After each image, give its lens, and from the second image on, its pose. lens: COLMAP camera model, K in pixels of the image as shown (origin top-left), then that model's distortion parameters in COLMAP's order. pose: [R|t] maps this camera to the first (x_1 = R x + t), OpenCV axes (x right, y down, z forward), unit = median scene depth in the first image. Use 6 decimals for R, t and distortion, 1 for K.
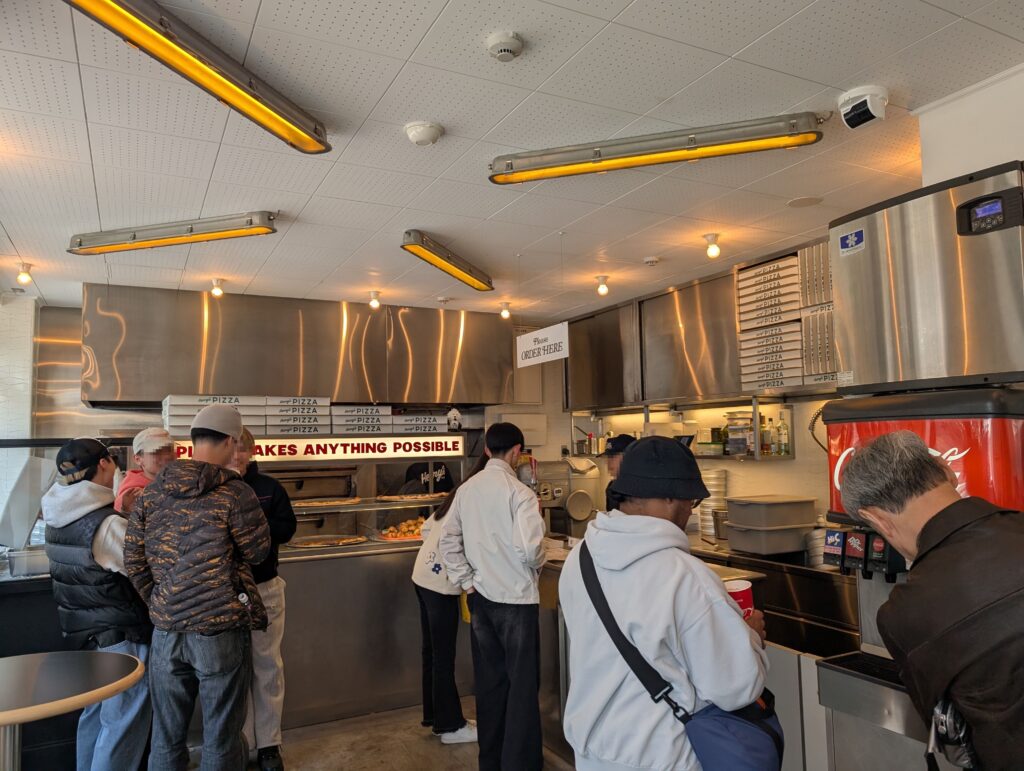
lens RADIAL K [[739.8, 0, 515.7], [0, 739.8, 379.4], [0, 0, 1]] dist [-0.006257, 0.004685]
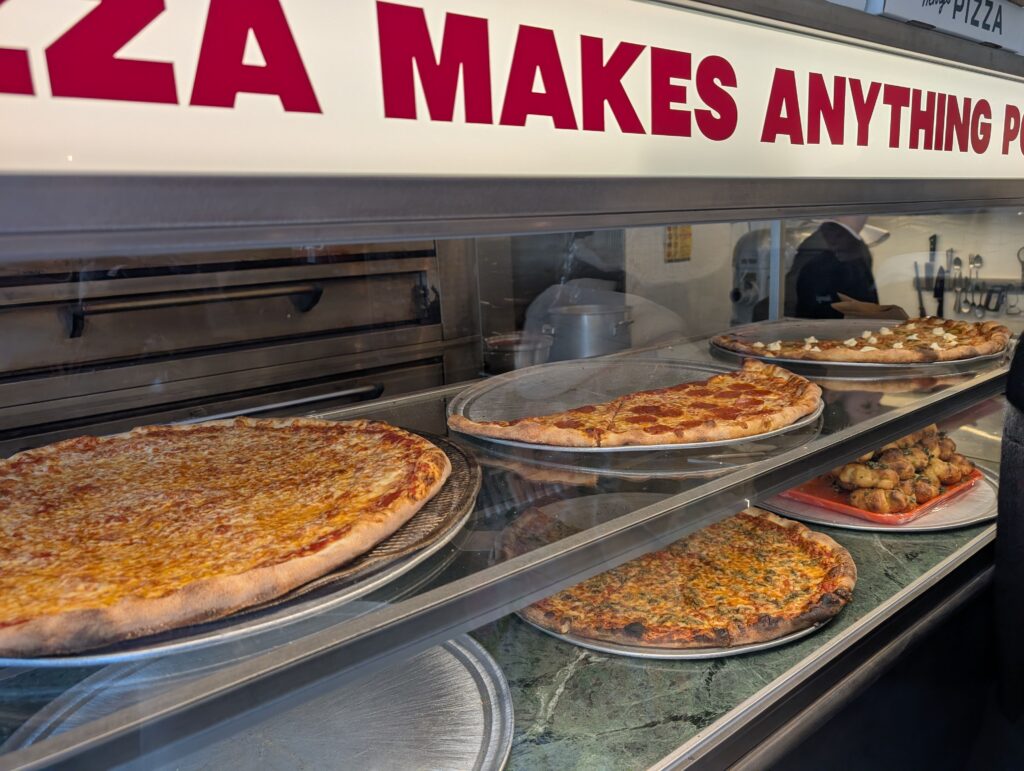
lens RADIAL K [[739.8, 0, 512.0], [0, 739.8, 384.9], [0, 0, 1]] dist [-0.006257, 0.004685]
pose [[0.981489, -0.065678, 0.179904, -0.364808], [0.010835, 0.956897, 0.290224, 0.105126], [-0.191211, -0.282903, 0.939896, 0.856180]]
